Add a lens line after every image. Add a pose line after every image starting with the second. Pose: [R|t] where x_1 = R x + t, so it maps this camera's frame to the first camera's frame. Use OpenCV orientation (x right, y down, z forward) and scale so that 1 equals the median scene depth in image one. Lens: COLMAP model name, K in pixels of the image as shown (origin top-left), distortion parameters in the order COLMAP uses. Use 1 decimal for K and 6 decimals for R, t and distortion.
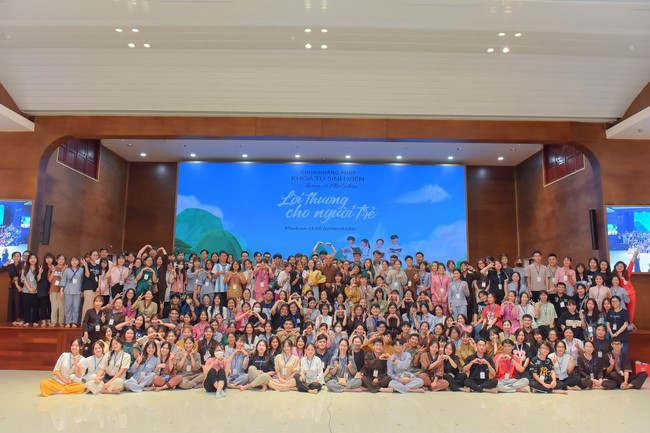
lens RADIAL K [[491.2, 0, 321.4], [0, 491.2, 216.7], [0, 0, 1]] dist [-0.044451, 0.002426]
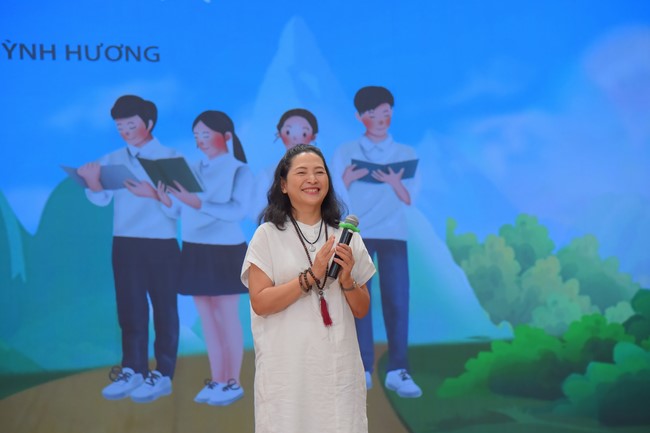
lens RADIAL K [[1846.4, 0, 322.2], [0, 1846.4, 210.6], [0, 0, 1]] dist [0.776070, 0.000000]
pose [[0.973601, -0.024634, 0.226923, -0.028022], [0.017522, 0.999292, 0.033303, 0.065508], [-0.227583, -0.028448, 0.973343, 0.371200]]
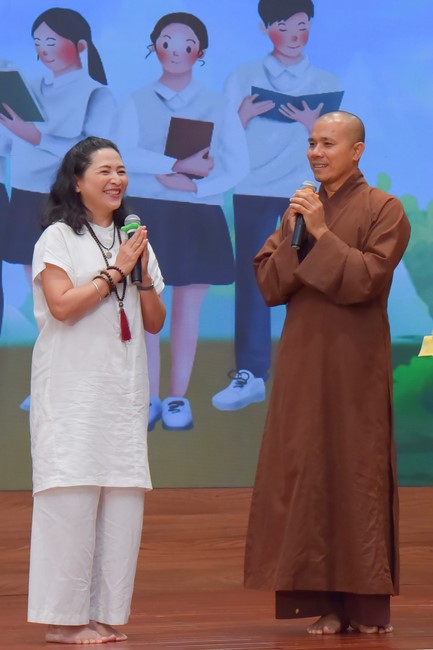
lens RADIAL K [[1542.4, 0, 215.5], [0, 1542.4, 320.3], [0, 0, 1]] dist [0.124536, 0.000000]
pose [[0.939422, 0.011334, 0.342575, -0.011822], [-0.034095, 0.997586, 0.060490, 0.110428], [-0.341063, -0.068505, 0.937541, 0.663756]]
